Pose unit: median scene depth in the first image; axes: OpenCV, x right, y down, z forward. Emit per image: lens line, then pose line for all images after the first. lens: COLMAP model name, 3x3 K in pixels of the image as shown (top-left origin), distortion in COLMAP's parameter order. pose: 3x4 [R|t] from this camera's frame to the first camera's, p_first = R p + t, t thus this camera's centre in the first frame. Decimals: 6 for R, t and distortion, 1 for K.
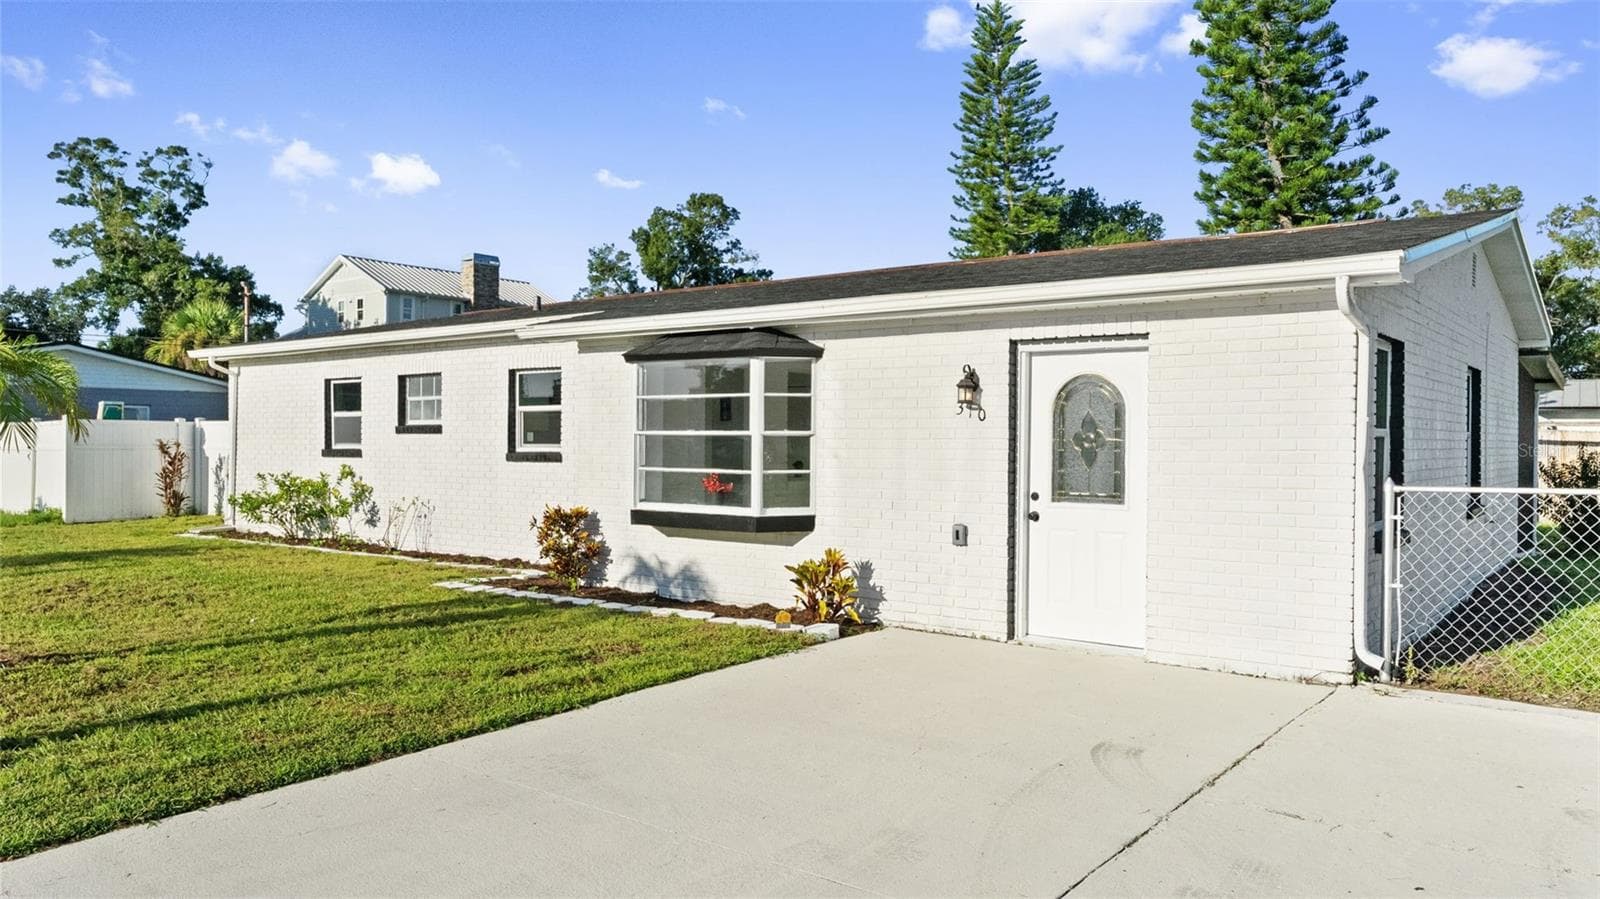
lens RADIAL K [[1158.3, 0, 797.4], [0, 1158.3, 444.9], [0, 0, 1]] dist [-0.010035, 0.003767]
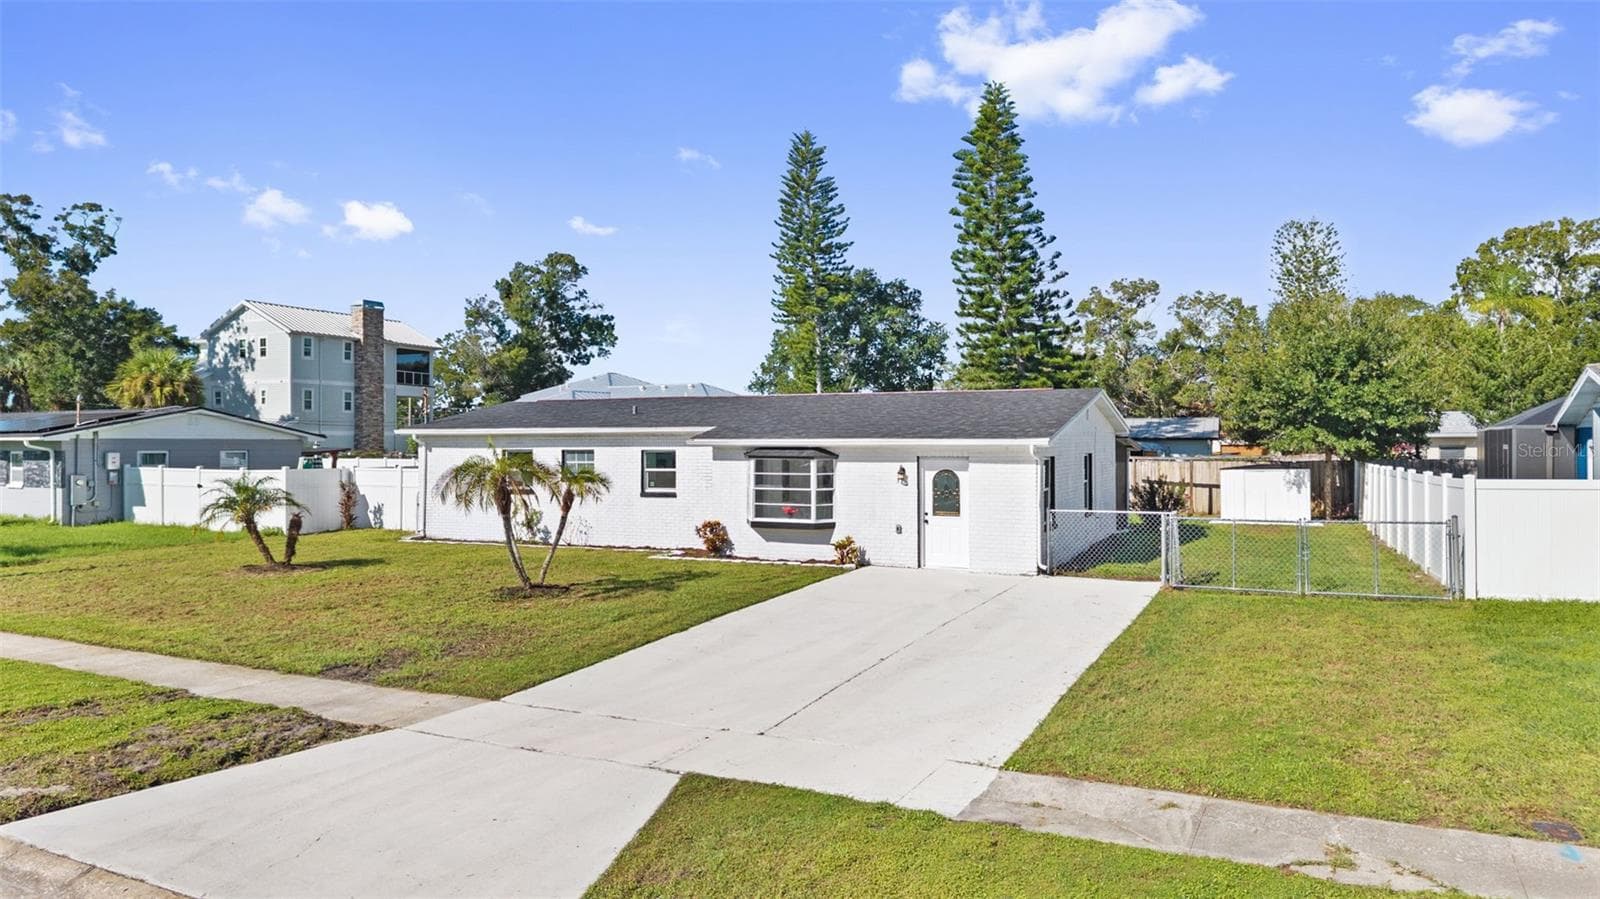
lens RADIAL K [[1067.3, 0, 803.6], [0, 1067.3, 451.7], [0, 0, 1]] dist [0.029592, -0.037233]
pose [[0.977204, -0.010401, 0.212049, -0.181514], [0.008943, 0.999929, 0.007832, -0.037033], [-0.212115, -0.005757, 0.977228, -0.410768]]
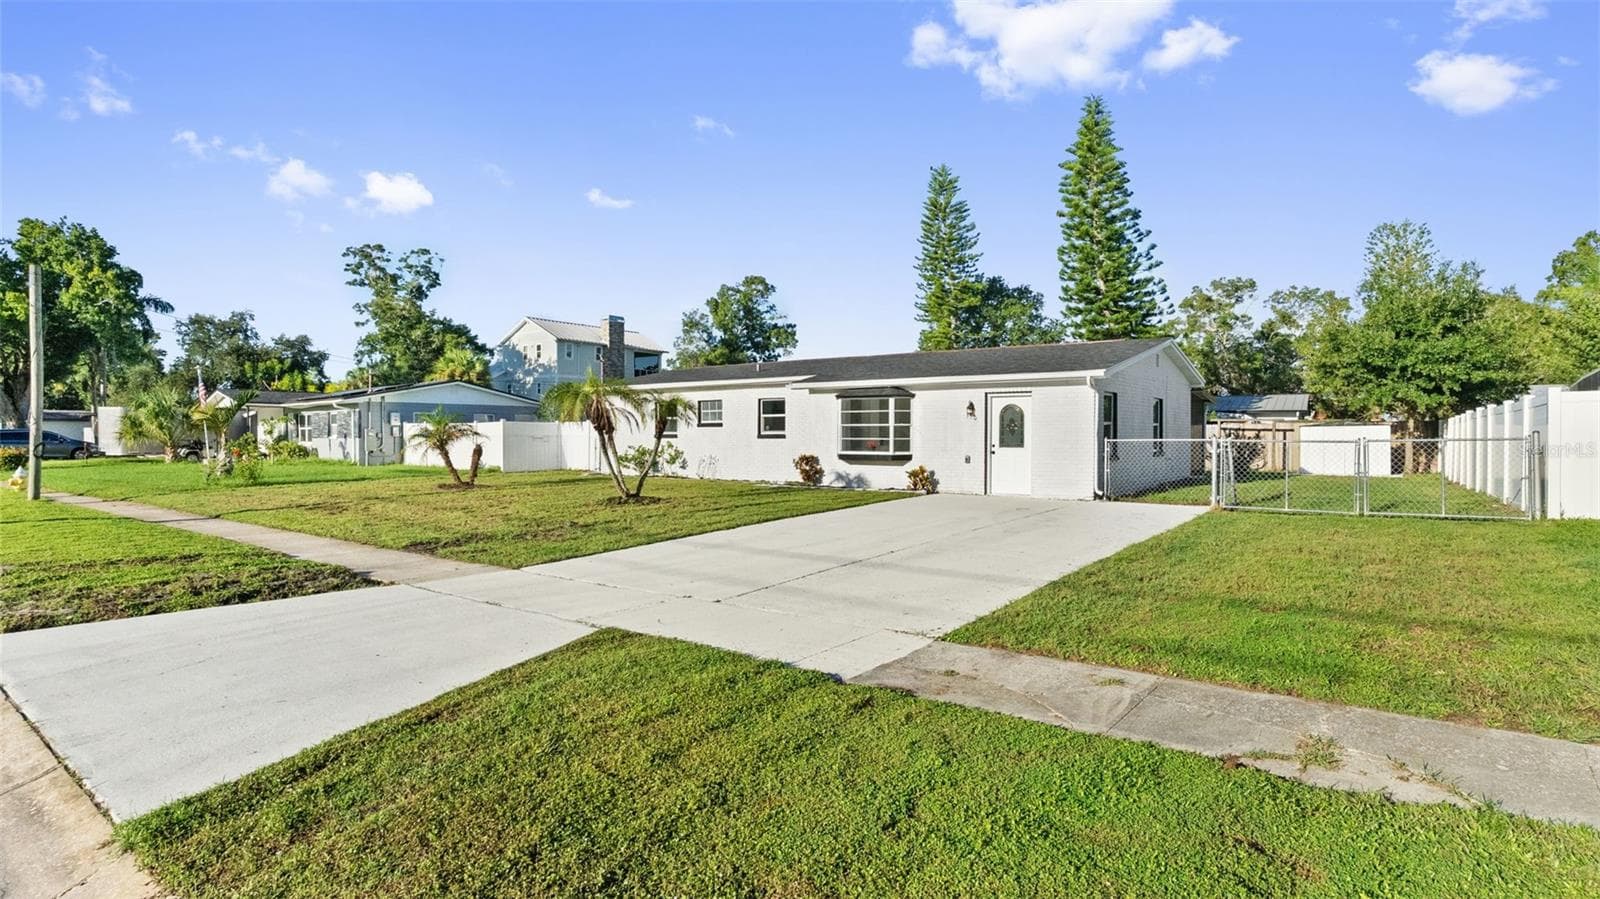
lens RADIAL K [[829.8, 0, 804.5], [0, 829.8, 447.0], [0, 0, 1]] dist [-0.012032, 0.003717]
pose [[0.999747, -0.006027, 0.021648, -0.097008], [0.005788, 0.999922, 0.011109, 0.006777], [-0.021713, -0.010980, 0.999704, -0.331003]]
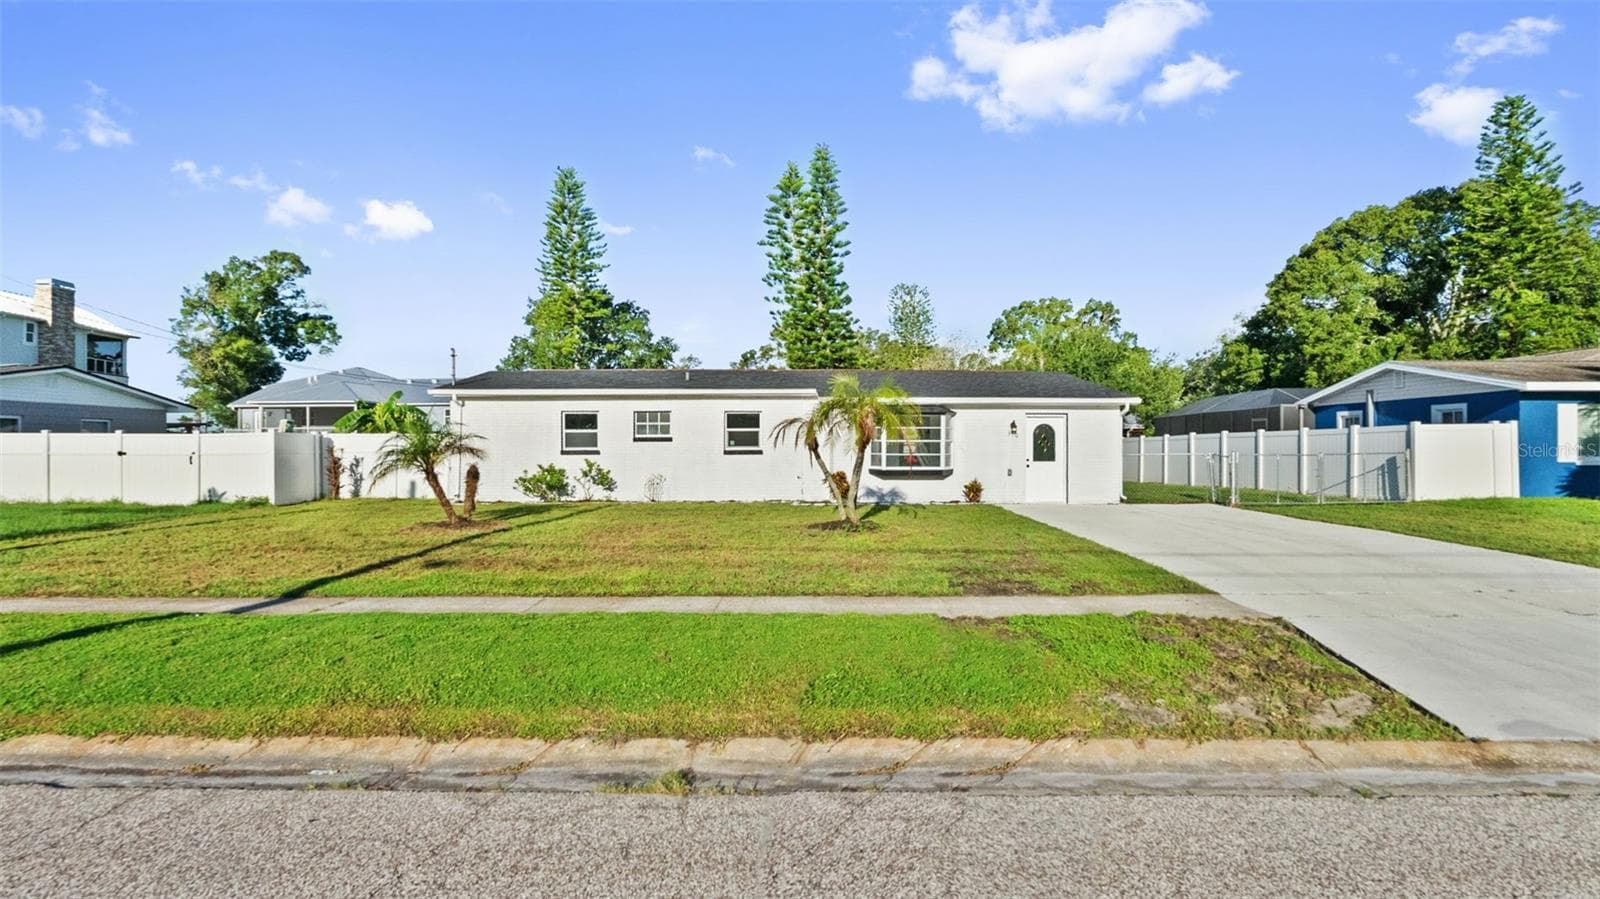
lens RADIAL K [[829.8, 0, 798.3], [0, 829.8, 446.9], [0, 0, 1]] dist [-0.012032, 0.003717]
pose [[0.776113, -0.005853, 0.630566, -0.550885], [0.007957, 0.999968, -0.000512, 0.000820], [-0.630543, 0.005414, 0.776135, -0.129822]]
